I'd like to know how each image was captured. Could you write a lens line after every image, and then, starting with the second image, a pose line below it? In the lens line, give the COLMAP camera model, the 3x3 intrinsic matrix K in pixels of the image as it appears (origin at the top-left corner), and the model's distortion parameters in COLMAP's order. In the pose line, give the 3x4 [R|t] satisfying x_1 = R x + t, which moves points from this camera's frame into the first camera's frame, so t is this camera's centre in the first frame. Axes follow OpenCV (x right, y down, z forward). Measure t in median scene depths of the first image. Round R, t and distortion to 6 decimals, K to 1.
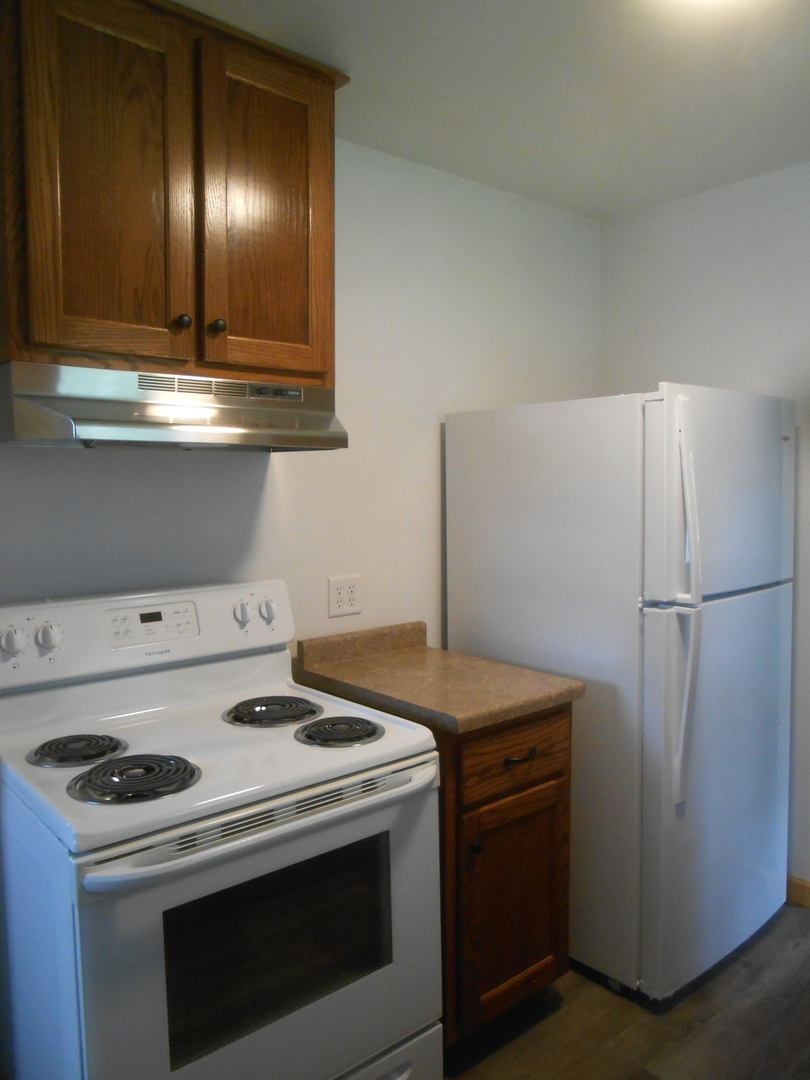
lens RADIAL K [[834.2, 0, 405.0], [0, 834.2, 540.0], [0, 0, 1]] dist [-0.012909, 0.003191]
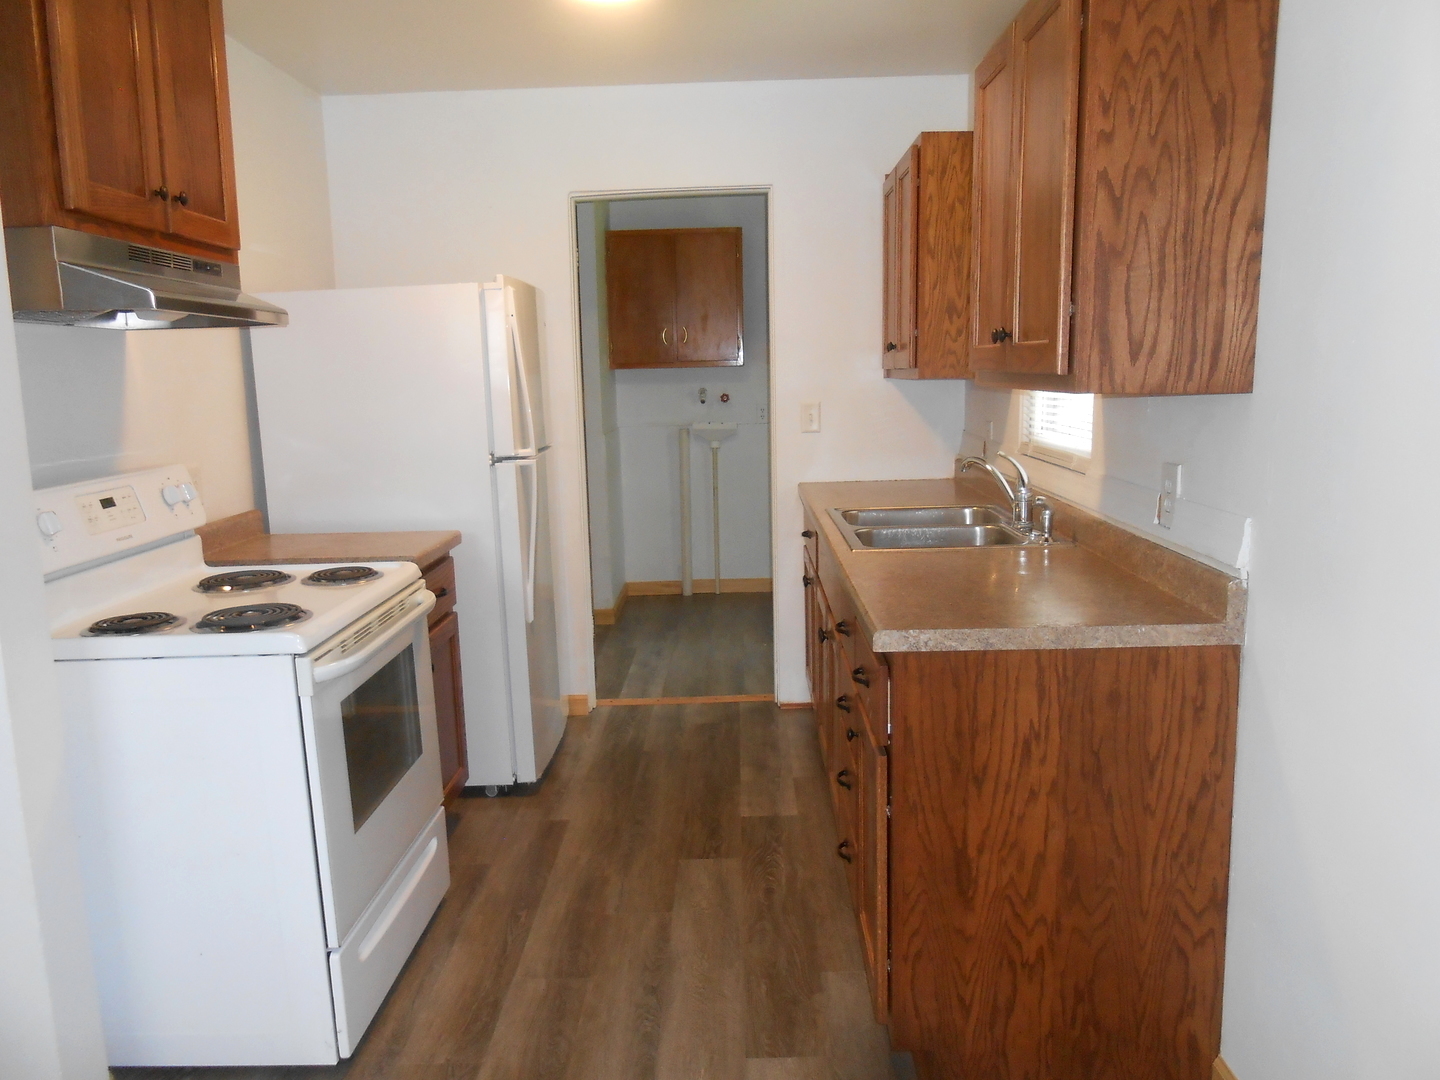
lens RADIAL K [[1112.2, 0, 720.0], [0, 1112.2, 540.0], [0, 0, 1]] dist [-0.012909, 0.003191]
pose [[0.669492, -0.126538, 0.731962, -0.687706], [0.084300, 0.991961, 0.094380, 0.066955], [-0.738020, -0.001483, 0.674777, -0.321712]]
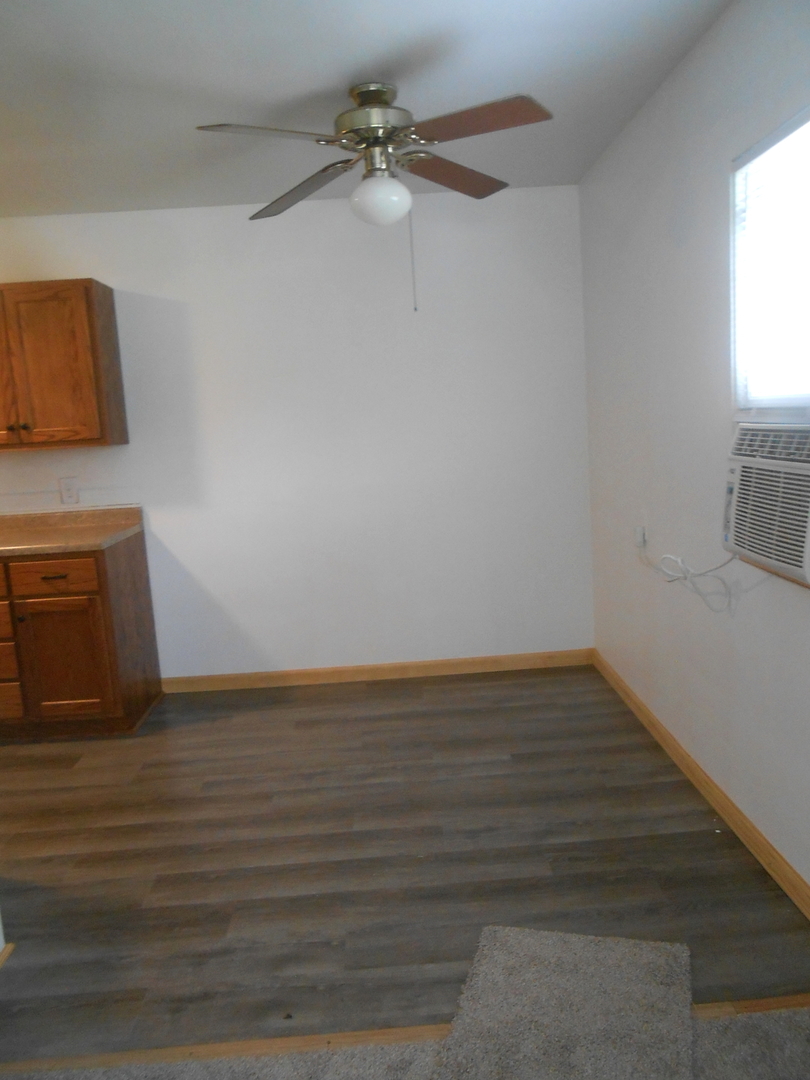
lens RADIAL K [[834.2, 0, 405.0], [0, 834.2, 540.0], [0, 0, 1]] dist [-0.012909, 0.003191]
pose [[-0.762525, -0.046010, 0.645321, -1.472067], [0.115821, 0.971645, 0.206133, -0.032973], [-0.636507, 0.231923, -0.735575, 1.036257]]
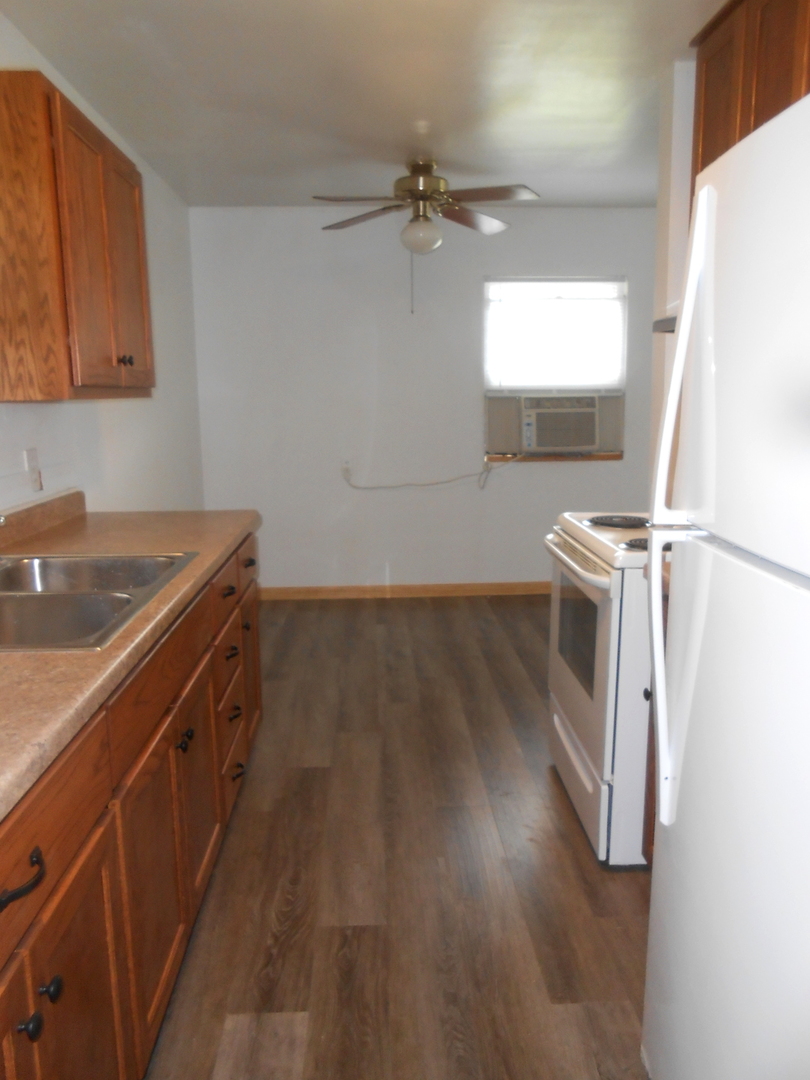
lens RADIAL K [[834.2, 0, 405.0], [0, 834.2, 540.0], [0, 0, 1]] dist [-0.012909, 0.003191]
pose [[-0.625138, 0.151700, -0.765631, 0.967383], [-0.048572, 0.971468, 0.232143, -0.049344], [0.779002, 0.182309, -0.599933, 1.232324]]
